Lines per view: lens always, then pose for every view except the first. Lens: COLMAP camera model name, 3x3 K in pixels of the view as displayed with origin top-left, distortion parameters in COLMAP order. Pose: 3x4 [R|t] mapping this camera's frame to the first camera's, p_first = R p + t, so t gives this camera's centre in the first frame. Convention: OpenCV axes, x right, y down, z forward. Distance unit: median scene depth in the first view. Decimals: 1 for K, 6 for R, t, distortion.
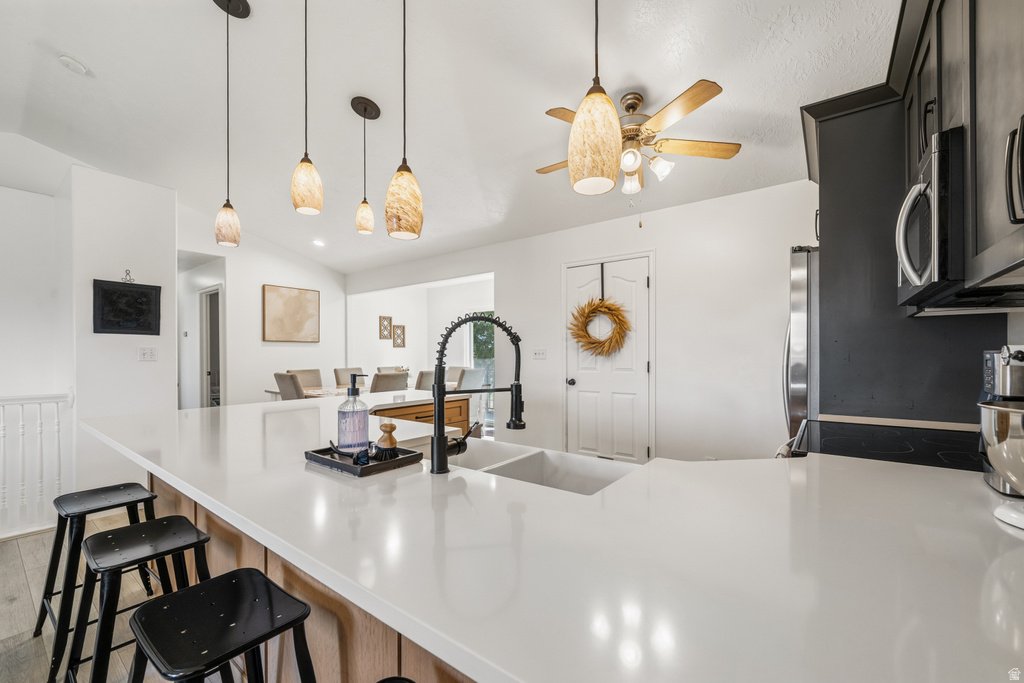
lens RADIAL K [[416.4, 0, 507.3], [0, 416.4, 359.1], [0, 0, 1]] dist [-0.002112, -0.000054]
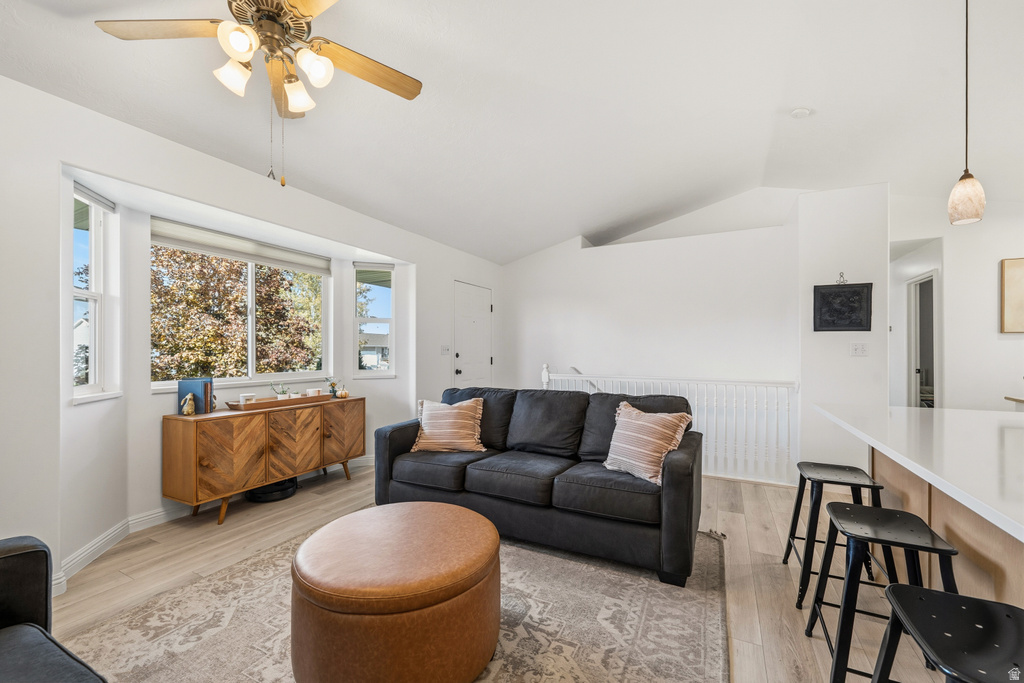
lens RADIAL K [[416.4, 0, 512.8], [0, 416.4, 348.1], [0, 0, 1]] dist [-0.002112, -0.000054]
pose [[0.188250, -0.003534, -0.982115, -0.001328], [-0.013578, 0.999889, -0.006201, 0.002494], [0.982027, 0.014502, 0.188181, -0.039736]]
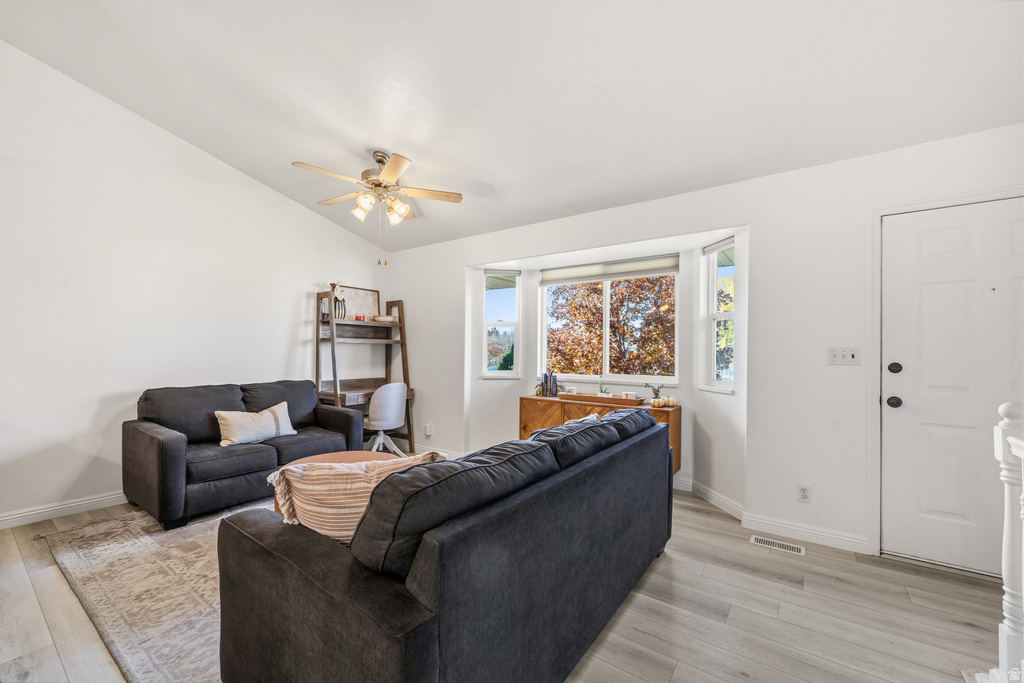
lens RADIAL K [[416.4, 0, 508.7], [0, 416.4, 346.0], [0, 0, 1]] dist [-0.002112, -0.000054]
pose [[-0.999553, -0.009029, -0.028514, -0.638538], [-0.009062, 0.999958, 0.001038, -0.008025], [0.028503, 0.001296, -0.999593, 0.580211]]
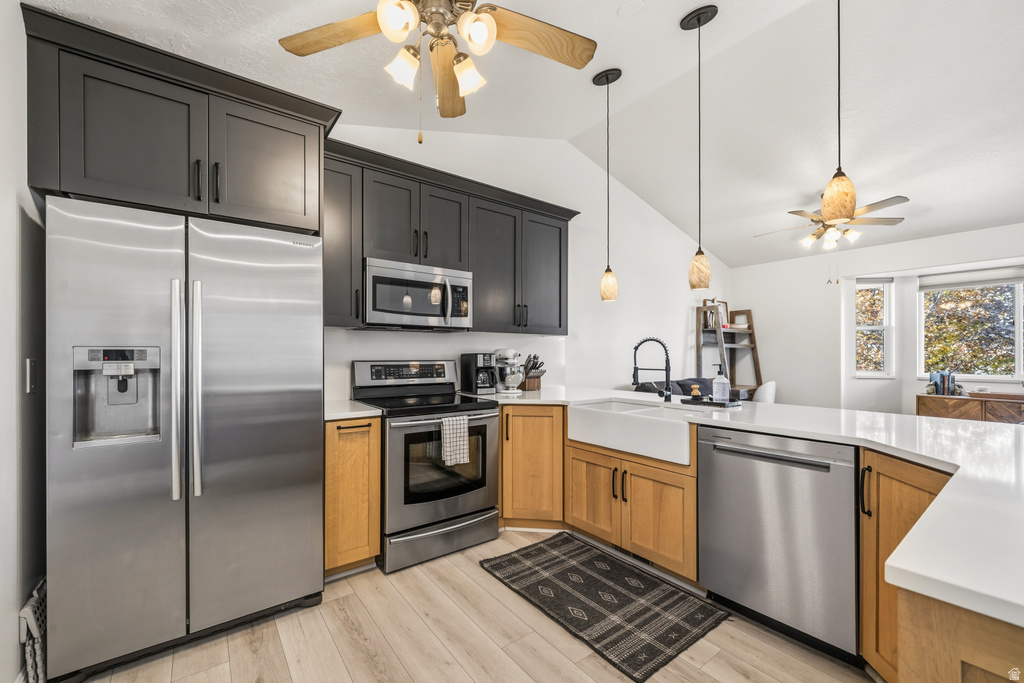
lens RADIAL K [[416.4, 0, 510.0], [0, 416.4, 353.6], [0, 0, 1]] dist [-0.002112, -0.000054]
pose [[-0.964539, 0.002993, 0.263924, 0.020977], [0.006145, 0.999919, 0.011117, -0.011467], [-0.263870, 0.012344, -0.964479, 0.897297]]
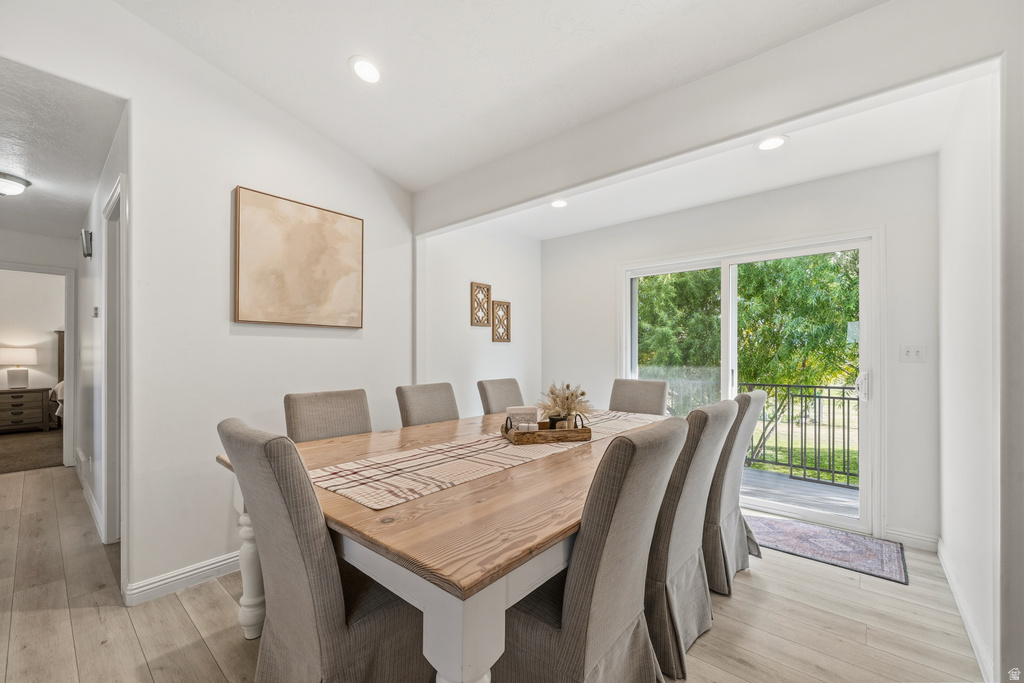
lens RADIAL K [[416.4, 0, 509.0], [0, 416.4, 351.3], [0, 0, 1]] dist [-0.002112, -0.000054]
pose [[0.998601, 0.001509, -0.052861, -0.373657], [-0.002544, 0.999806, -0.019511, -0.009056], [0.052821, 0.019618, 0.998411, 0.773068]]
